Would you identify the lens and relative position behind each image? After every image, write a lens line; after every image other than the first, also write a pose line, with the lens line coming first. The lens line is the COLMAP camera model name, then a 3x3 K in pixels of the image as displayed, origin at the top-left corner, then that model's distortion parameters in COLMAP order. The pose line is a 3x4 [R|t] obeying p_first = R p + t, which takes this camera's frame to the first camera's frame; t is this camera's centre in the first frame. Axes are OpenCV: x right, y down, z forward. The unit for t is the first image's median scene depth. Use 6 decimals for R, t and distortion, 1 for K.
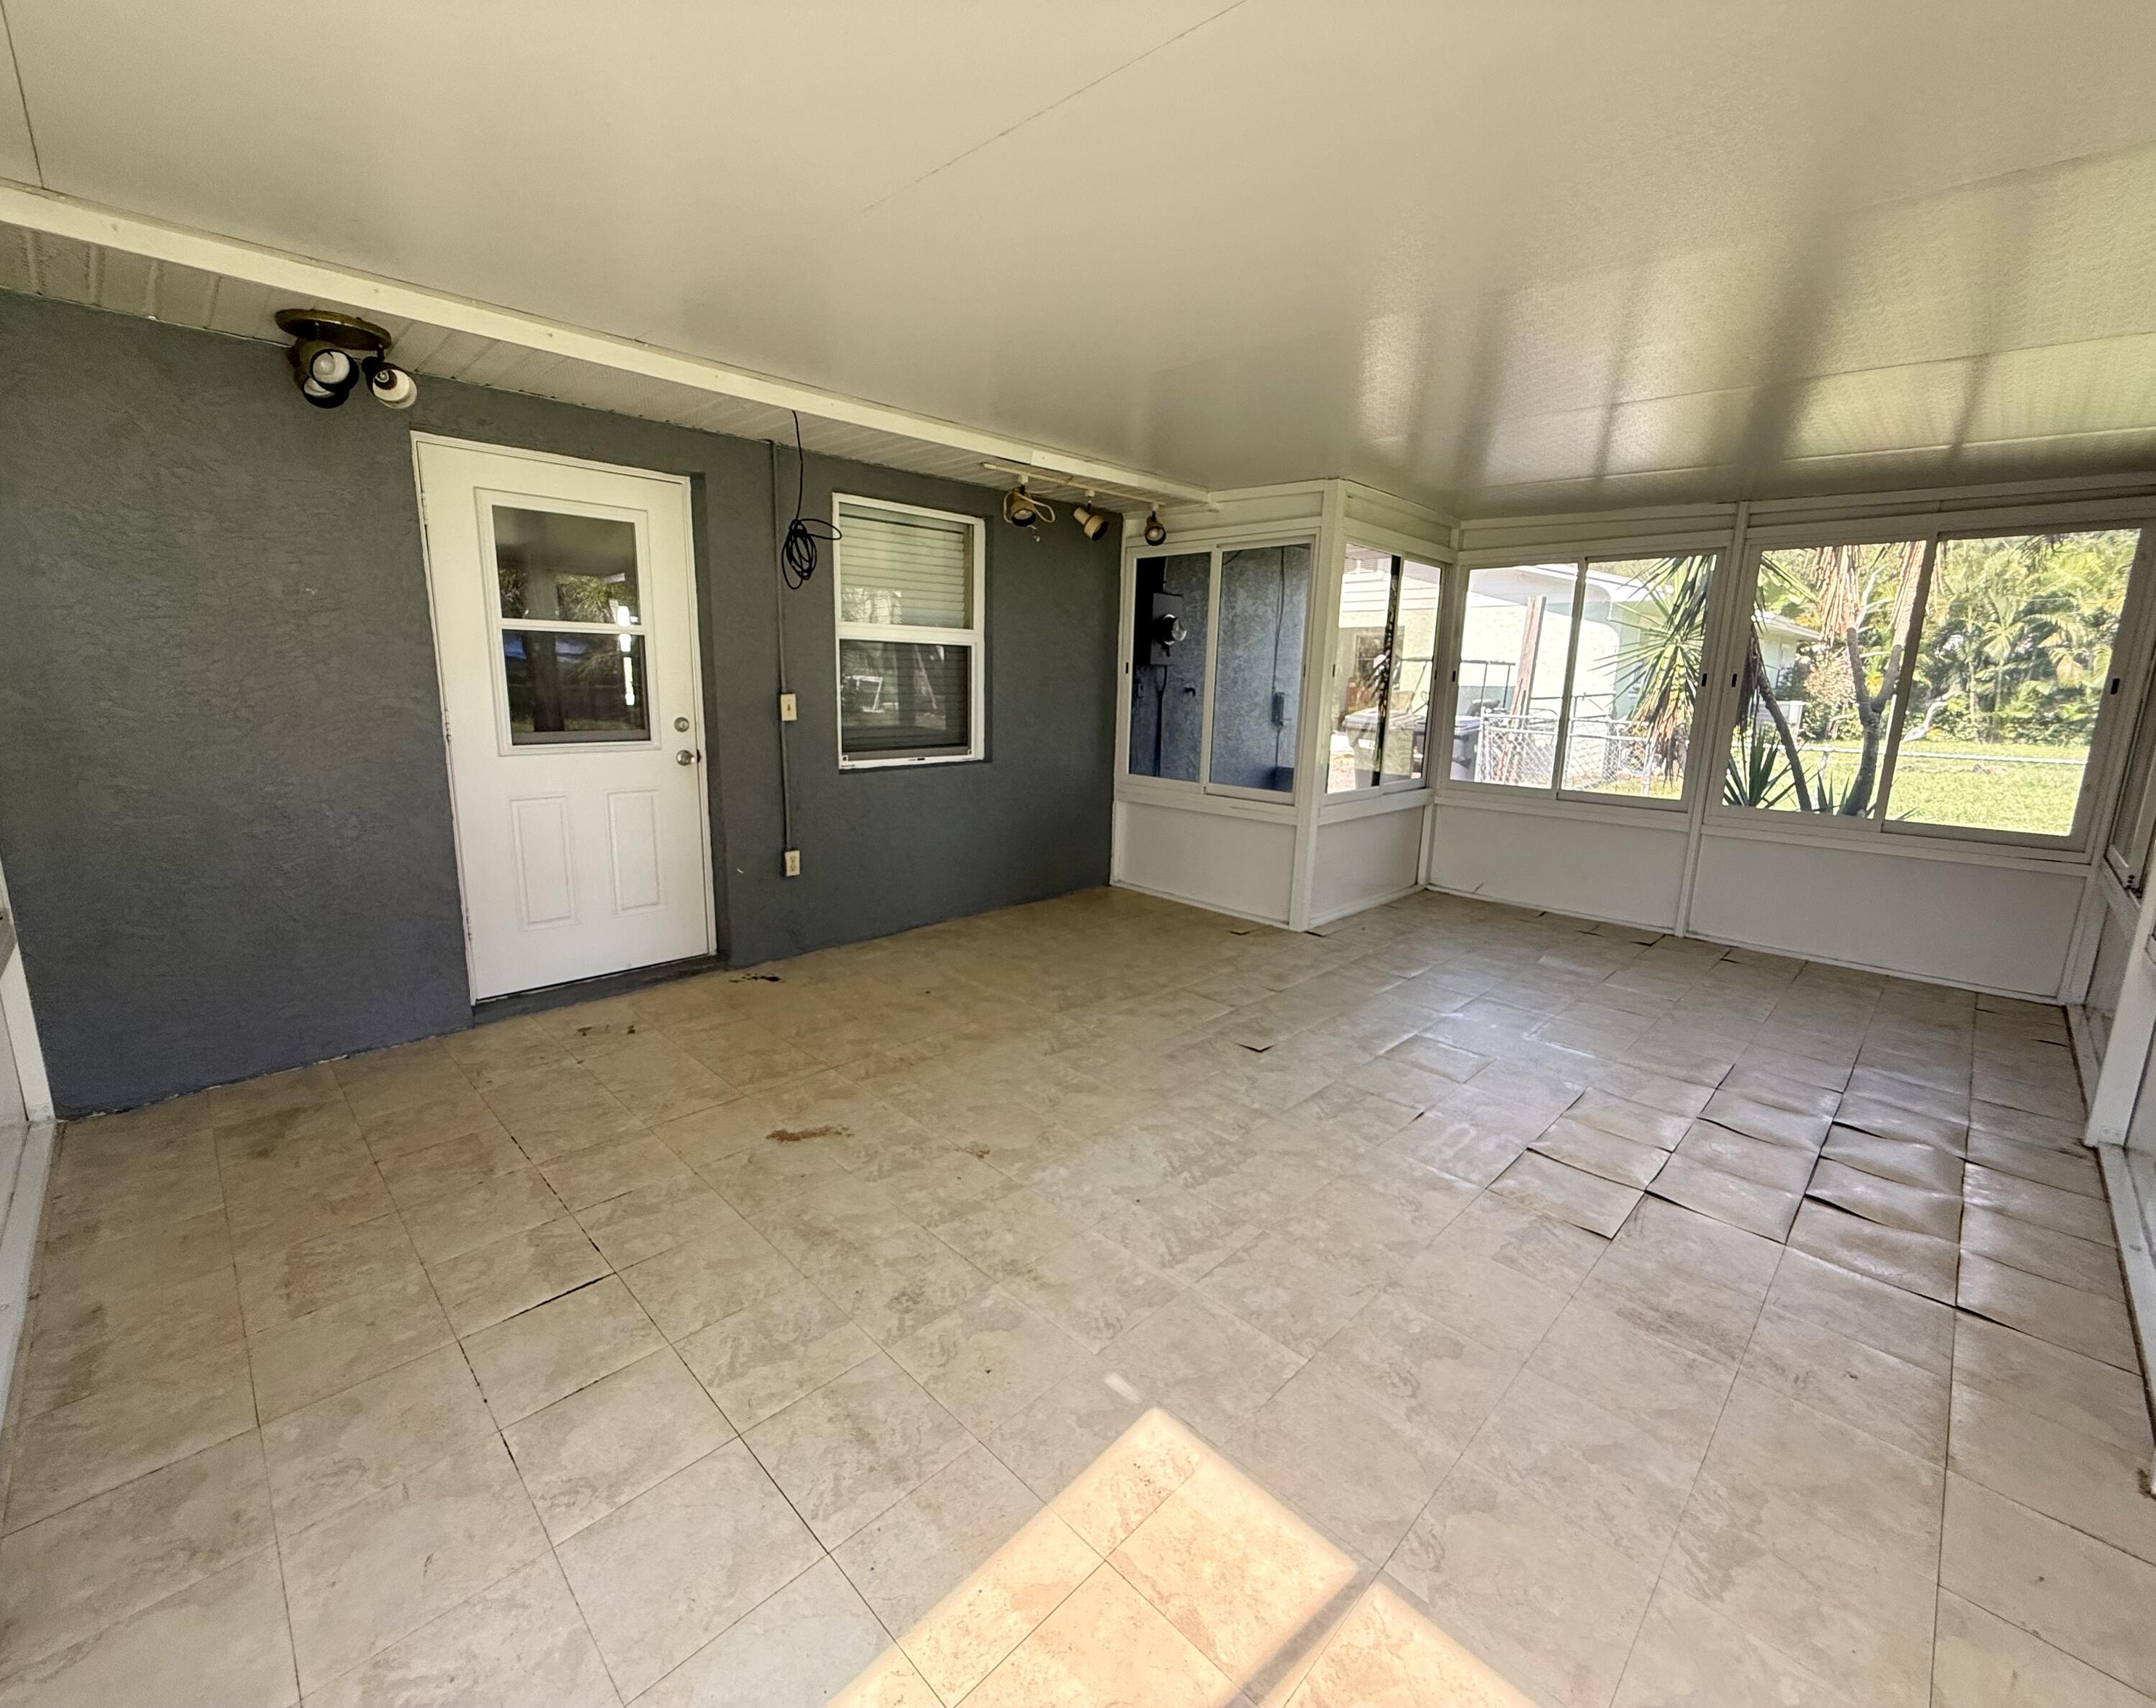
lens RADIAL K [[903.3, 0, 1078.0], [0, 903.3, 854.0], [0, 0, 1]] dist [0.000154, -0.000040]
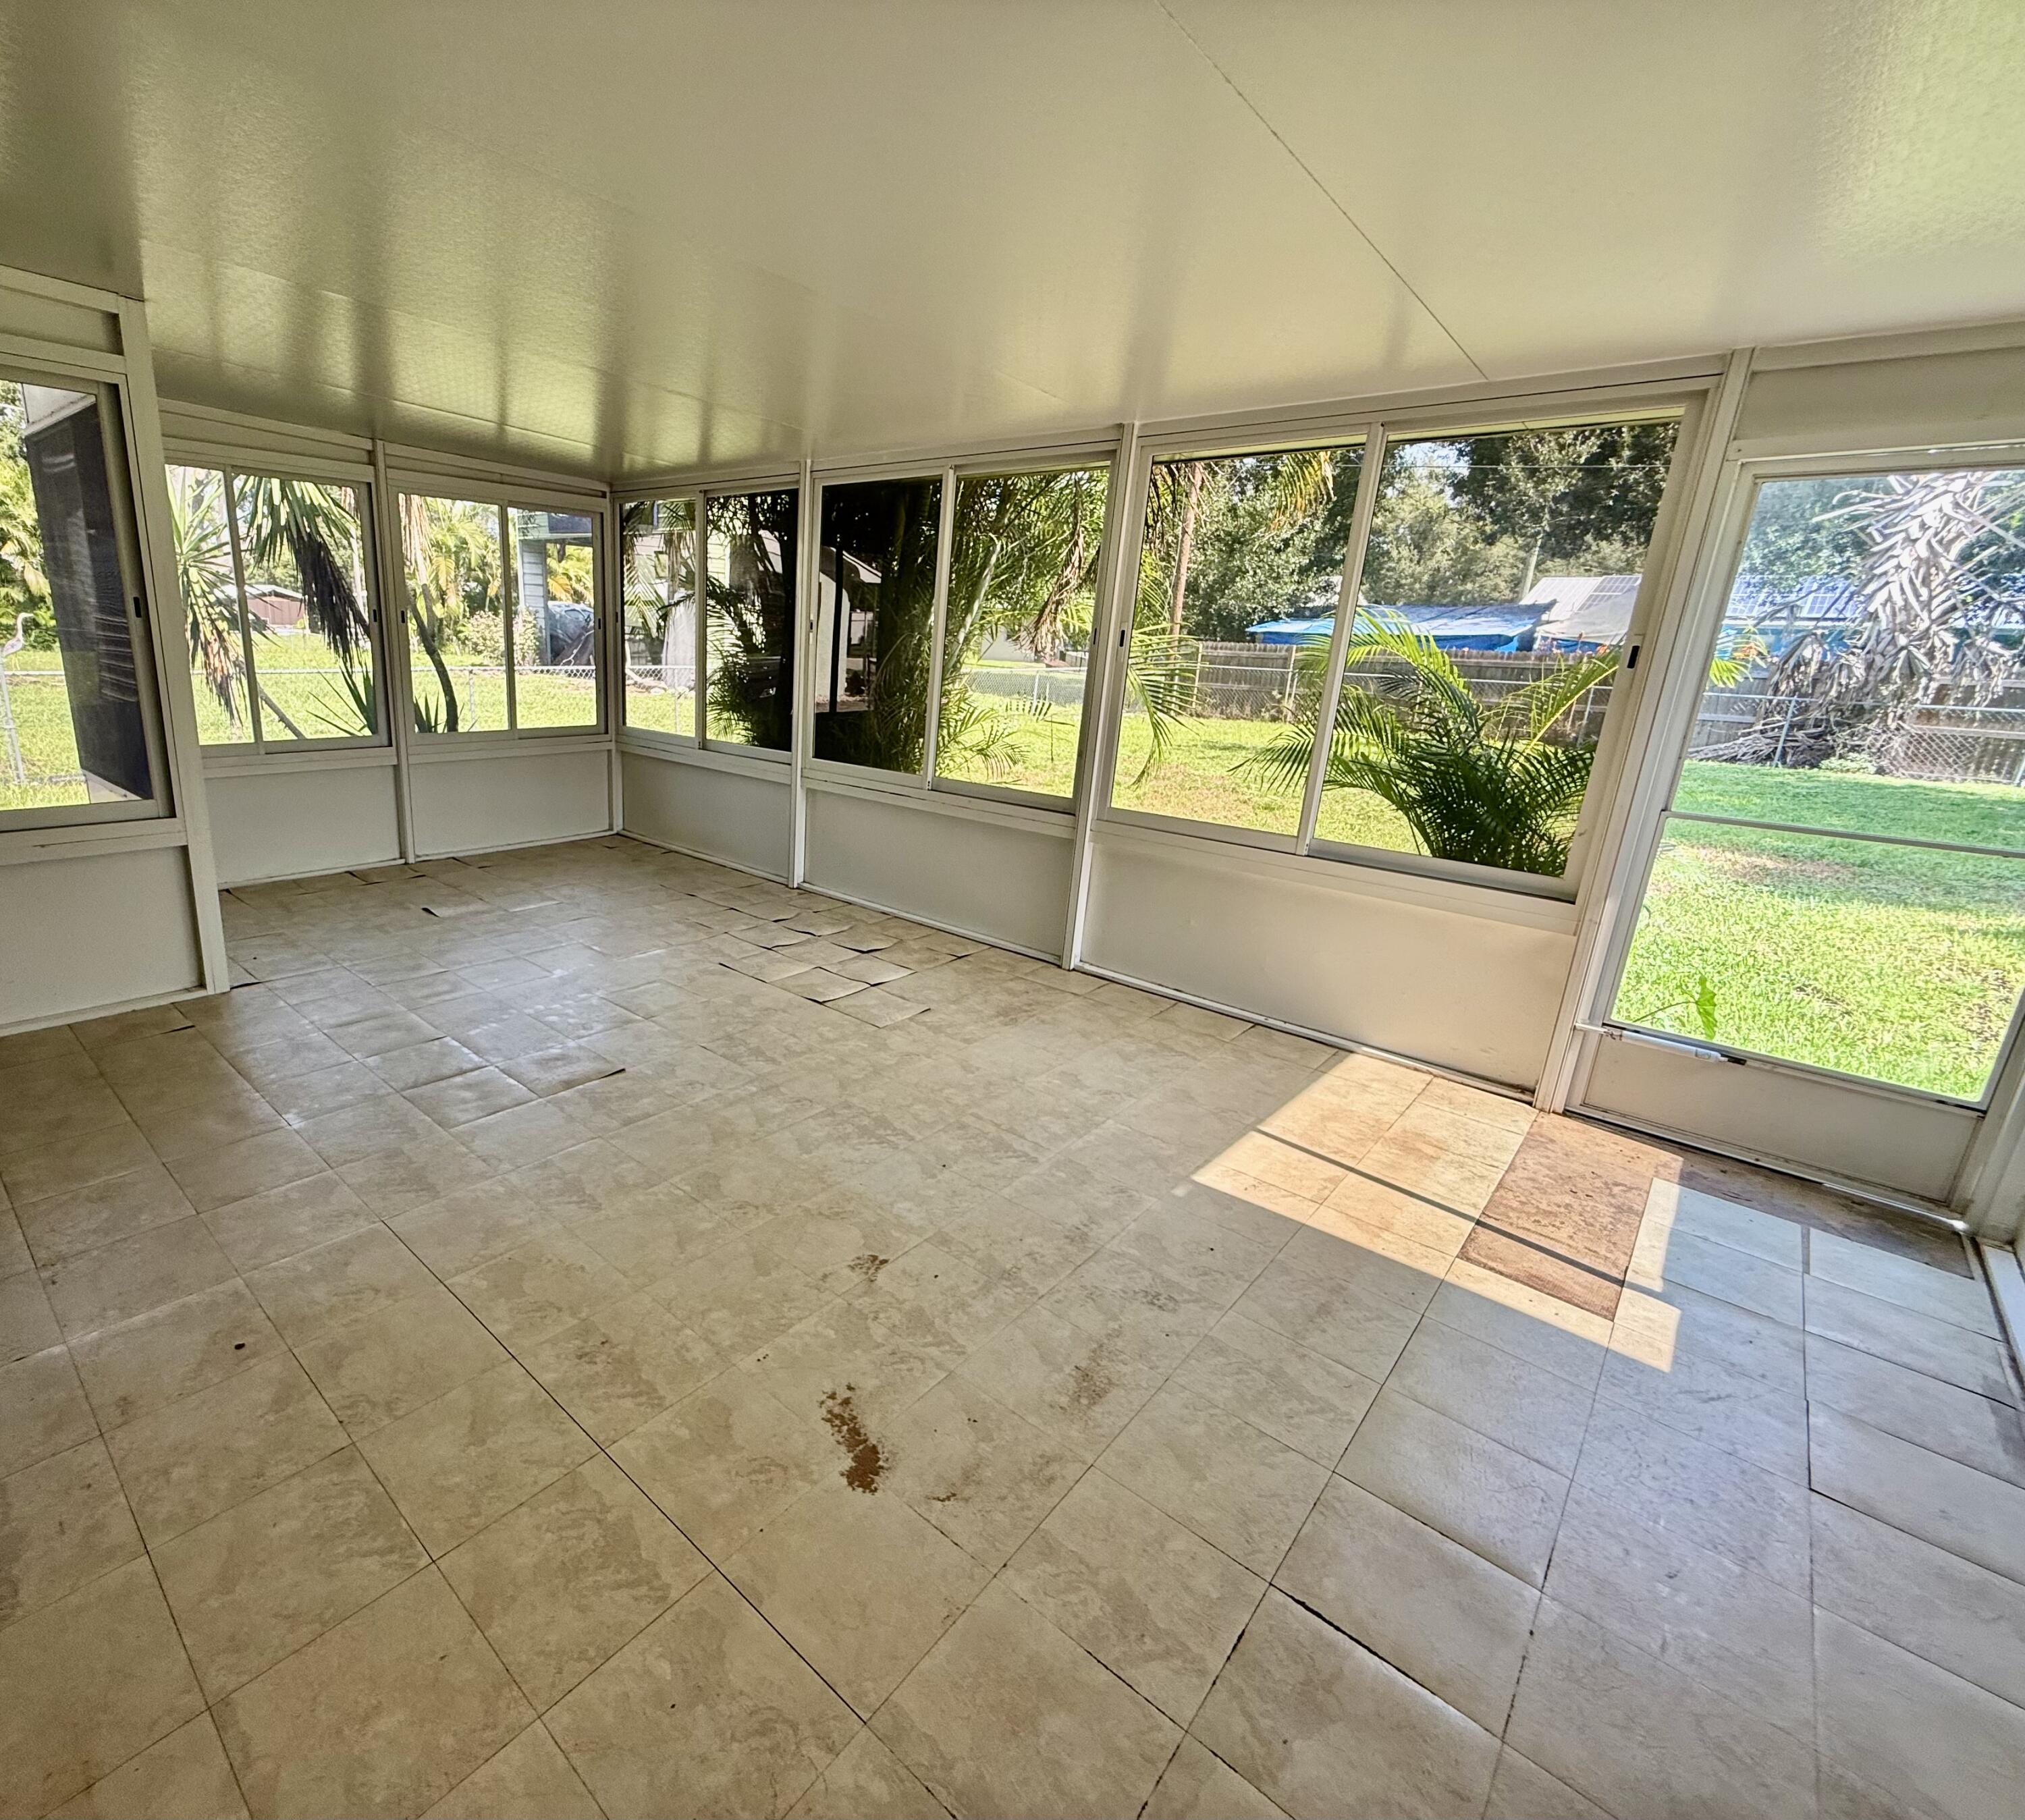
lens RADIAL K [[983.3, 0, 829.0], [0, 983.3, 909.1], [0, 0, 1]] dist [-0.001584, -0.000386]
pose [[-0.014262, -0.293169, 0.955954, -0.798599], [0.159345, 0.943167, 0.291625, -0.205042], [-0.987120, 0.156486, 0.033263, 0.922826]]
